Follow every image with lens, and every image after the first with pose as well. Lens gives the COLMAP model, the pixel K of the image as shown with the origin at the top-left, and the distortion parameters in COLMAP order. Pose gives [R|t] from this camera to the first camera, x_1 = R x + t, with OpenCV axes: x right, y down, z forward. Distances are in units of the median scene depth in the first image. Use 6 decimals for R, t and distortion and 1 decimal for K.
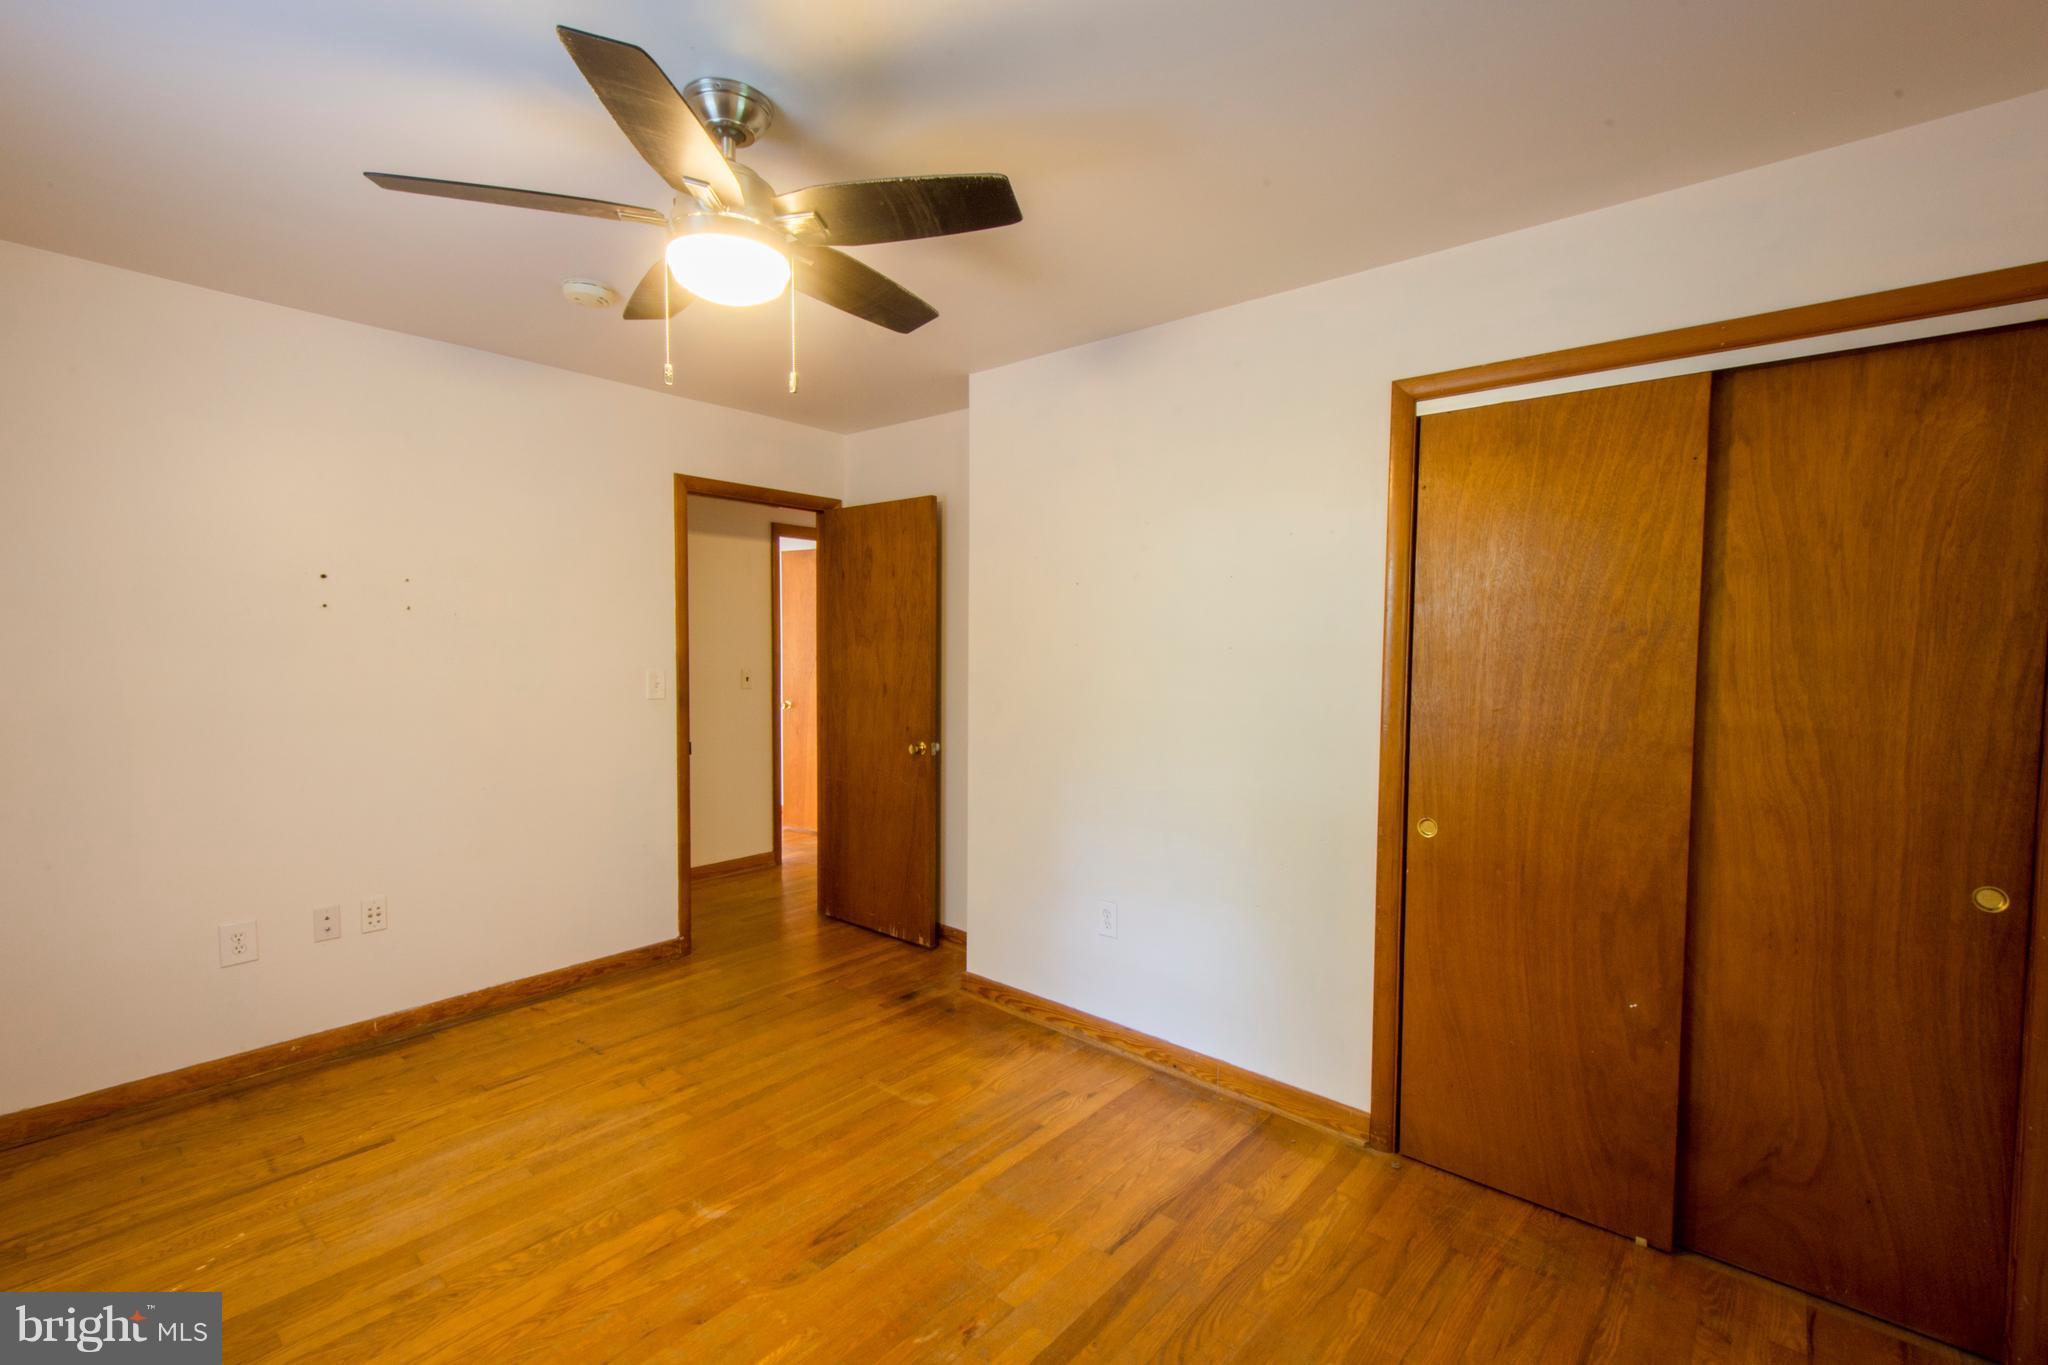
lens RADIAL K [[890.8, 0, 1019.1], [0, 890.8, 688.5], [0, 0, 1]] dist [0.009118, -0.001109]
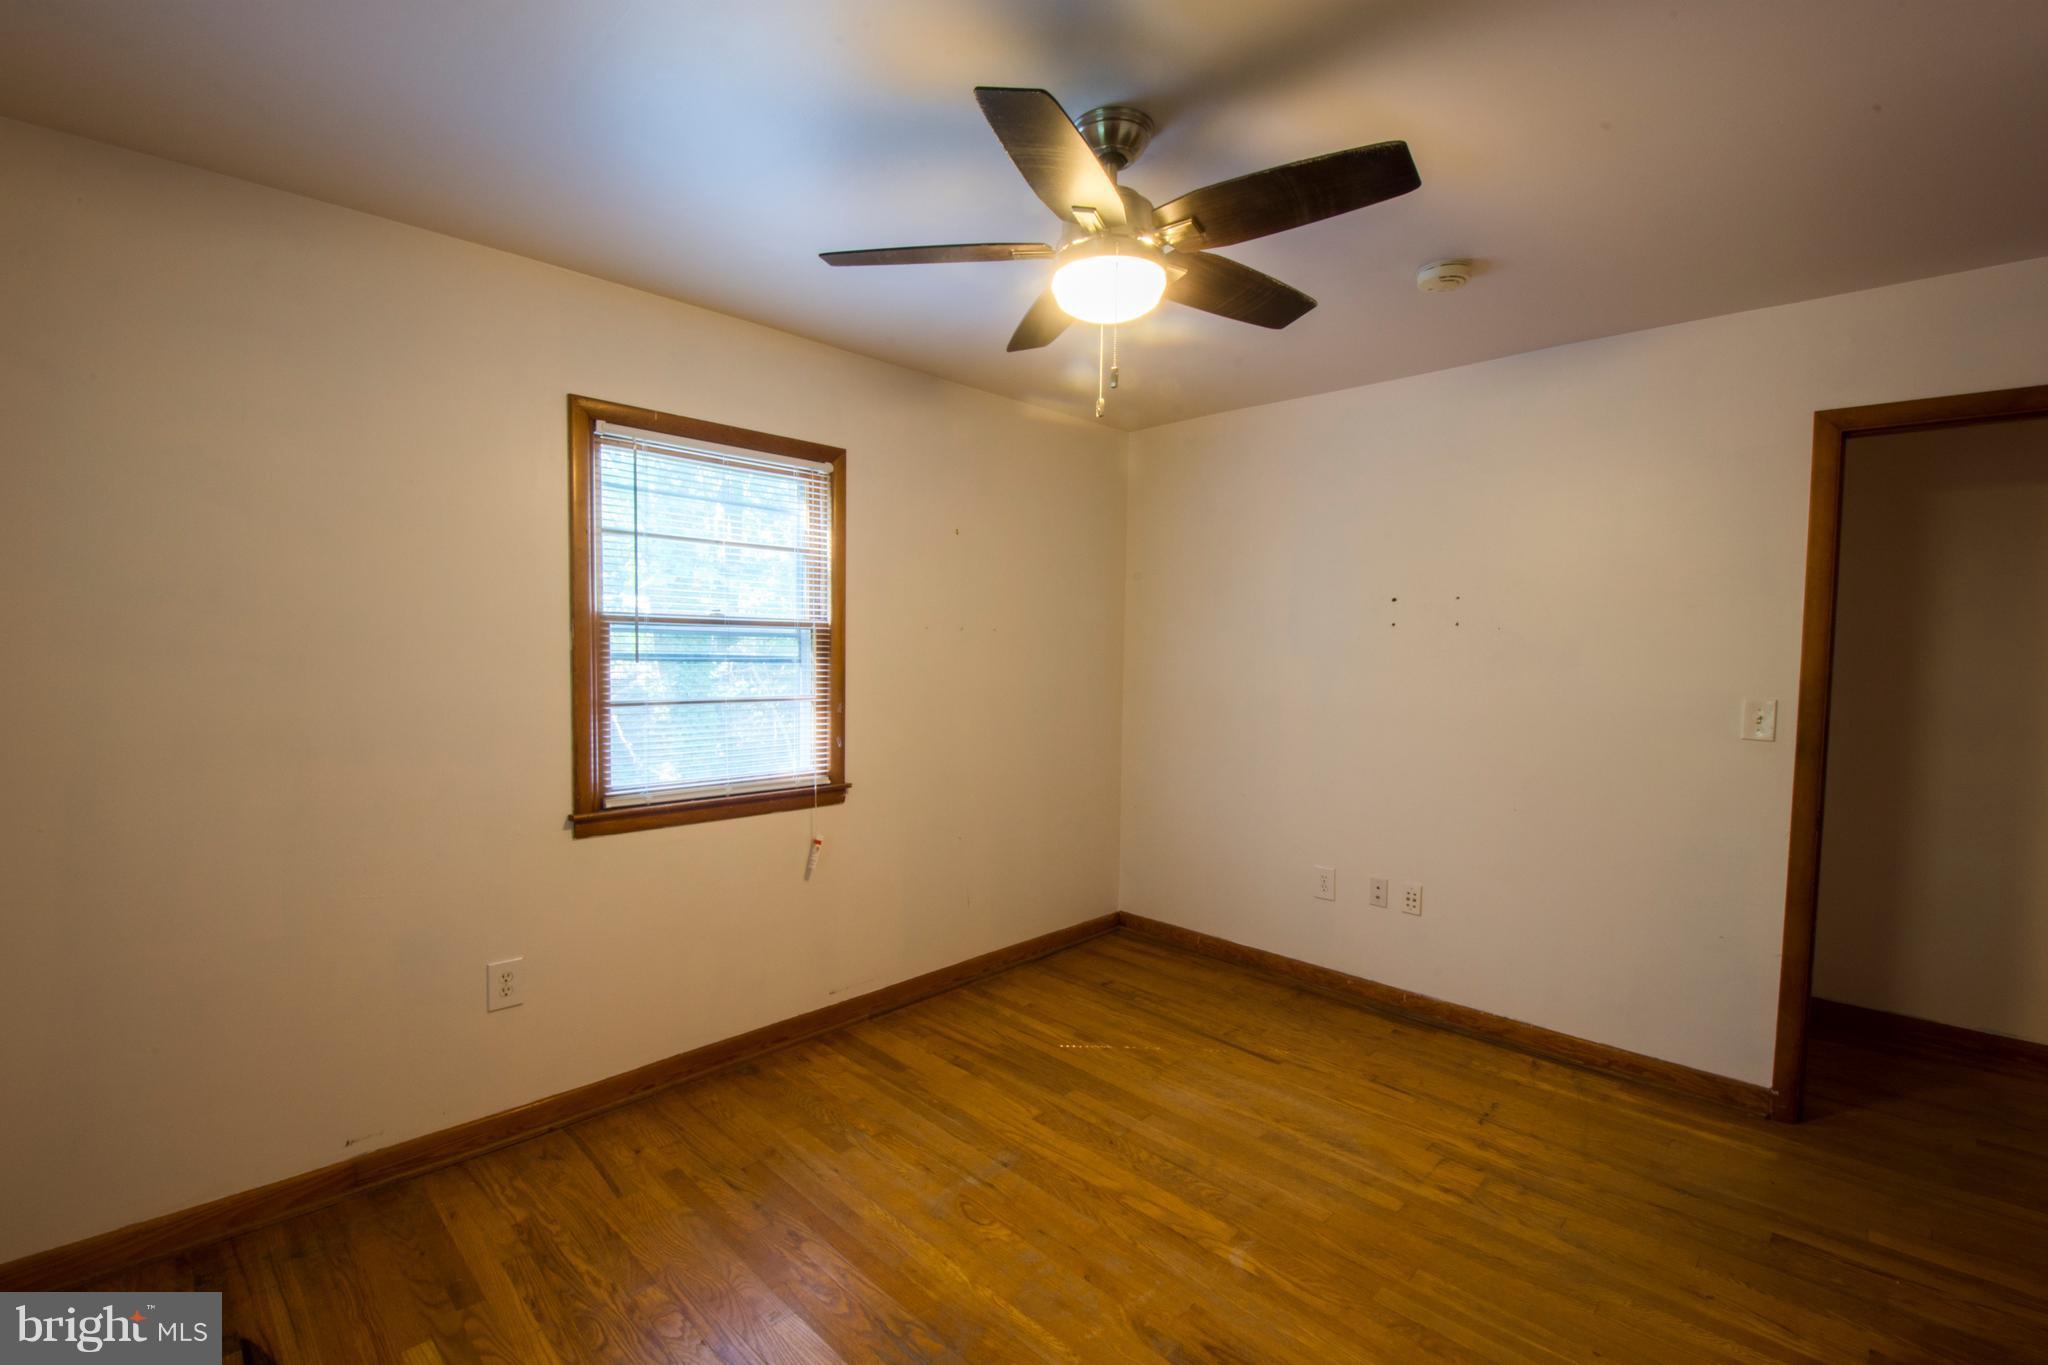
lens RADIAL K [[890.8, 0, 1019.1], [0, 890.8, 688.5], [0, 0, 1]] dist [0.009118, -0.001109]
pose [[-0.055572, 0.039055, -0.997691, 0.480822], [-0.069637, 0.996650, 0.042894, -0.027991], [0.996023, 0.071860, -0.052666, 0.640432]]
